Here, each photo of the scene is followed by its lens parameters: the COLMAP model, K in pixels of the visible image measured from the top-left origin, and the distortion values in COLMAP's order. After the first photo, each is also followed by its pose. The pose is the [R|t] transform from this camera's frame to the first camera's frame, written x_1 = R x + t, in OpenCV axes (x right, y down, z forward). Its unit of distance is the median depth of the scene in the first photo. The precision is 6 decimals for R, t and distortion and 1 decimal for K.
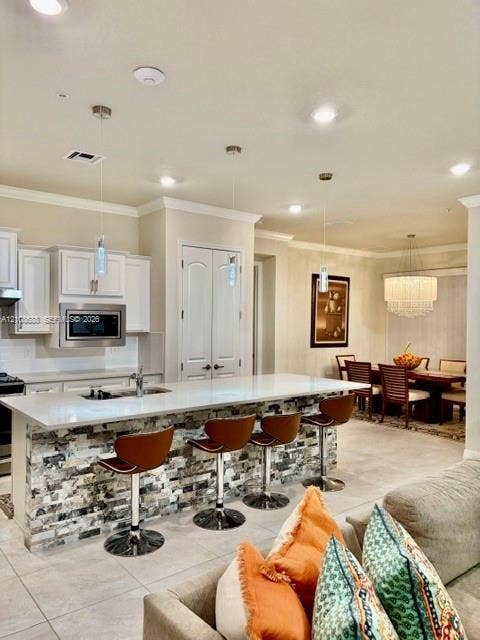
lens RADIAL K [[486.6, 0, 236.6], [0, 486.6, 323.1], [0, 0, 1]] dist [0.038537, -0.035506]
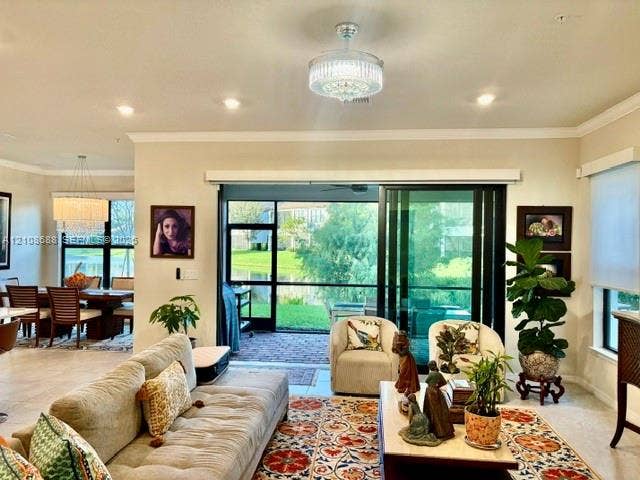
lens RADIAL K [[486.6, 0, 322.9], [0, 486.6, 243.3], [0, 0, 1]] dist [0.038537, -0.035506]
pose [[0.701008, -0.006205, 0.713126, -0.029591], [0.000591, 0.999967, 0.008119, -0.014891], [-0.713153, -0.005270, 0.700989, -0.110894]]
